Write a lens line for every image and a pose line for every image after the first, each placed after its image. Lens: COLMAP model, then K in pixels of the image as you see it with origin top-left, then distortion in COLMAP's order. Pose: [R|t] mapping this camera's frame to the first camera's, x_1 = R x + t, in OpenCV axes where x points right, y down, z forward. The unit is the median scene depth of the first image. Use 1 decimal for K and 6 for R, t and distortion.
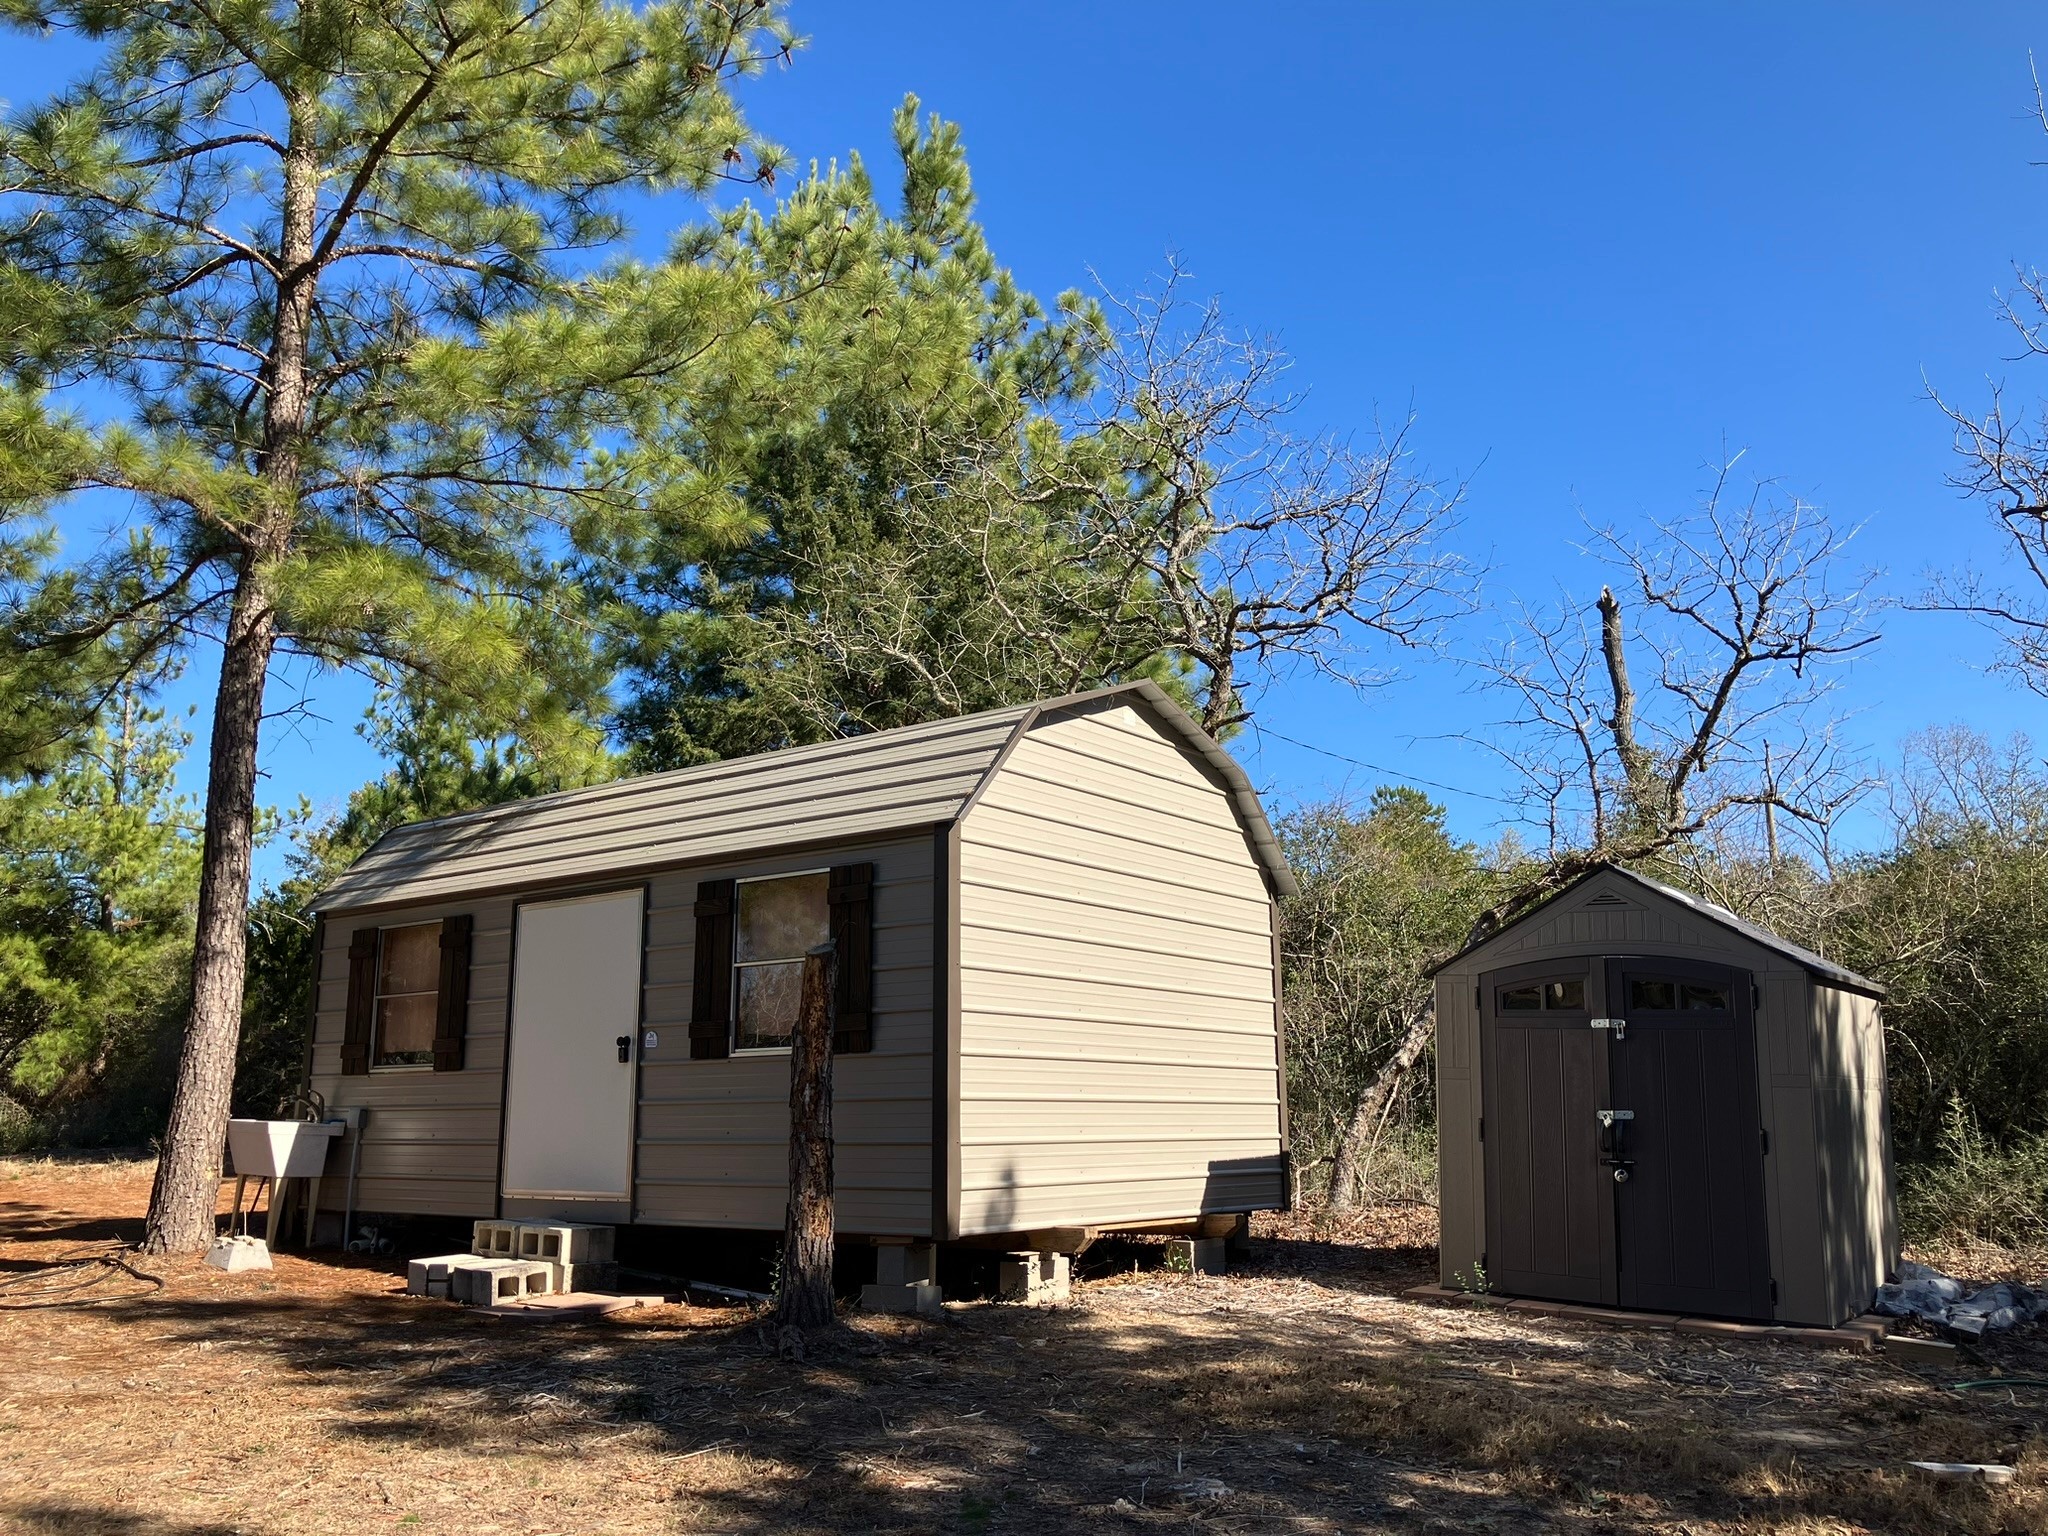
lens RADIAL K [[1726.1, 0, 1024.0], [0, 1726.1, 768.0], [0, 0, 1]] dist [0.014439, -0.001838]
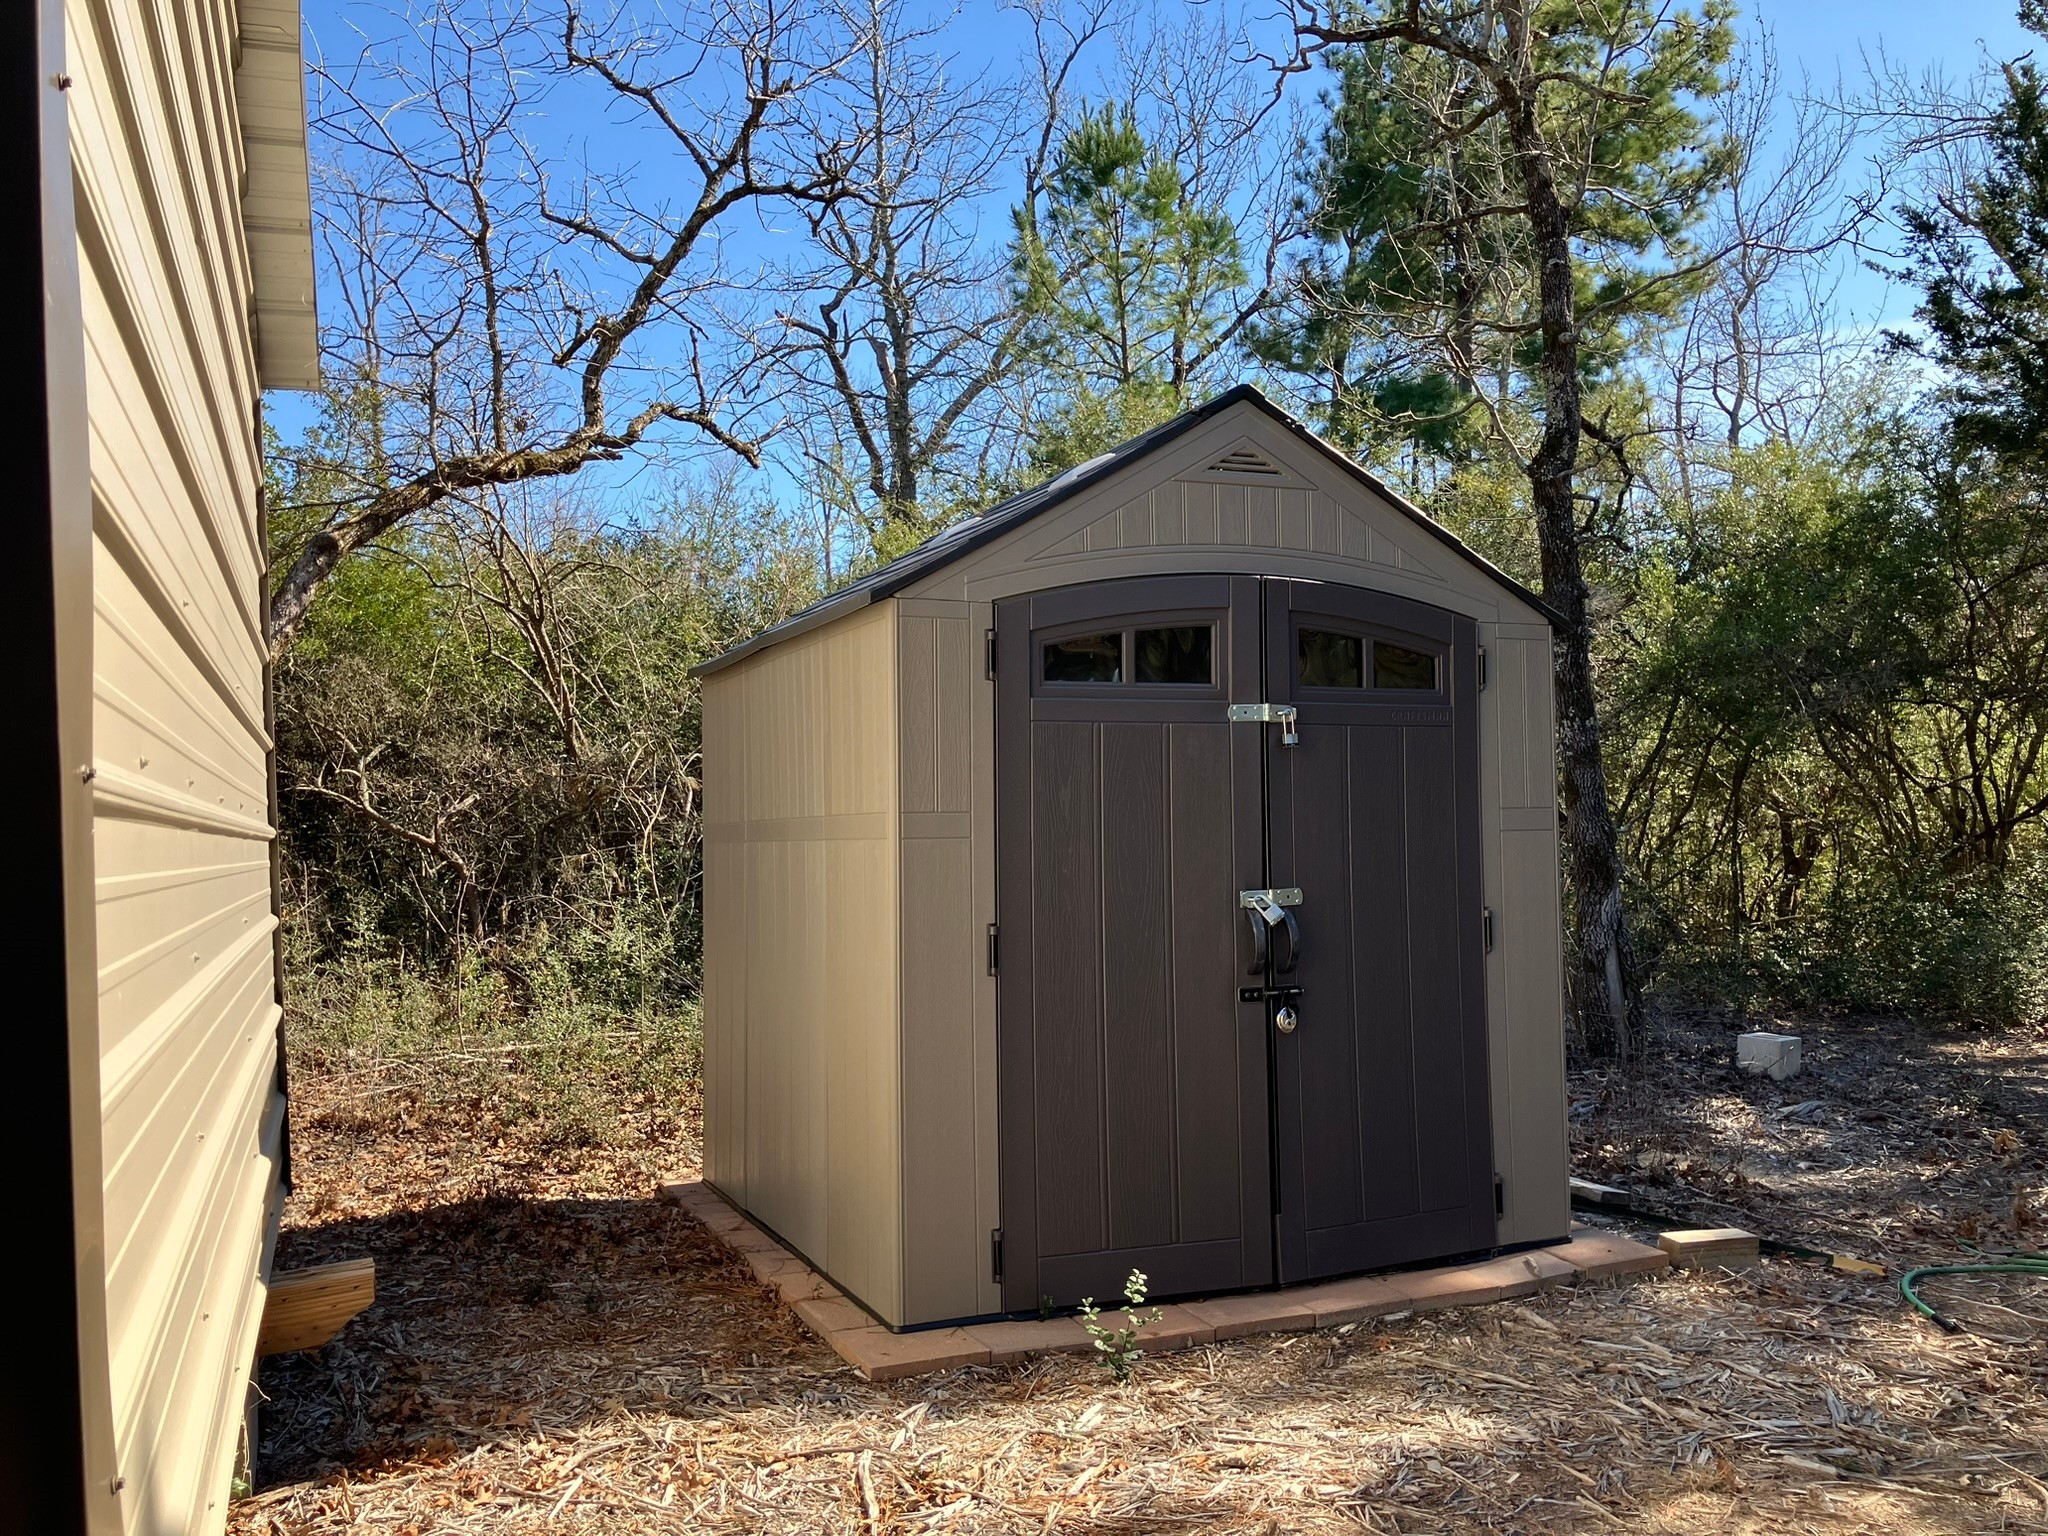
lens RADIAL K [[1726.1, 0, 1024.0], [0, 1726.1, 768.0], [0, 0, 1]] dist [0.014439, -0.001838]
pose [[0.549186, 0.000888, 0.835700, -0.101100], [-0.121645, 0.989434, 0.078888, 0.131526], [-0.826799, -0.144983, 0.543491, 0.782959]]
